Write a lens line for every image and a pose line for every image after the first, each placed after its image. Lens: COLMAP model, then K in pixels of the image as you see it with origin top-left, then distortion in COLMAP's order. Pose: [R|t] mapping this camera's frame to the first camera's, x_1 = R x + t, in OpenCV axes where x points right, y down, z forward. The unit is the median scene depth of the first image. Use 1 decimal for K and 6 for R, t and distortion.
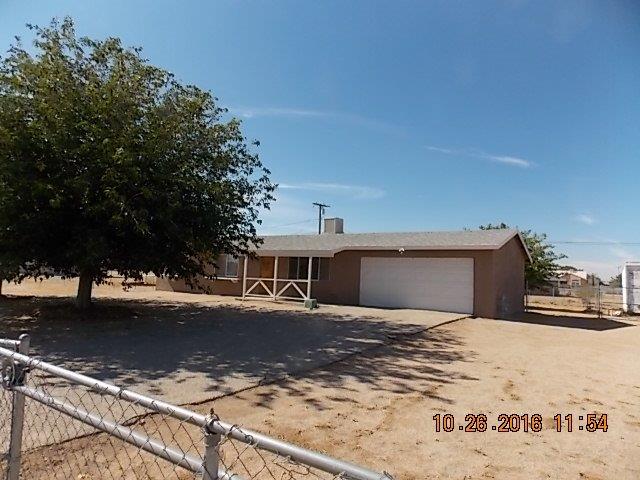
lens RADIAL K [[428.1, 0, 320.0], [0, 428.1, 240.0], [0, 0, 1]] dist [-0.000759, 0.000131]
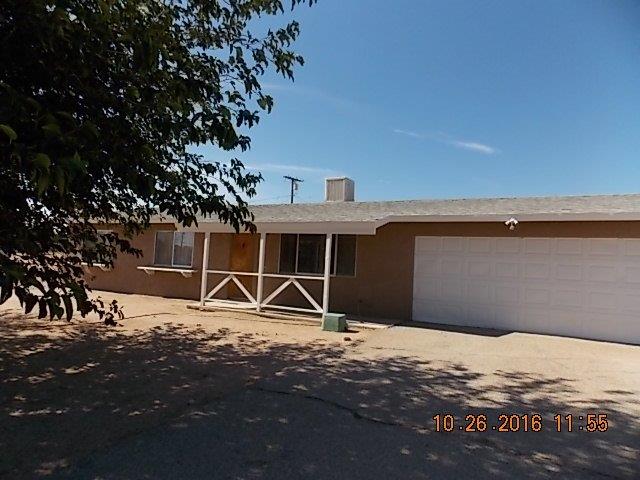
lens RADIAL K [[428.1, 0, 320.0], [0, 428.1, 240.0], [0, 0, 1]] dist [-0.000759, 0.000131]
pose [[0.994912, 0.013489, 0.099841, -0.085408], [-0.016913, 0.999295, 0.033529, 0.028244], [-0.099319, -0.035047, 0.994438, 0.446854]]
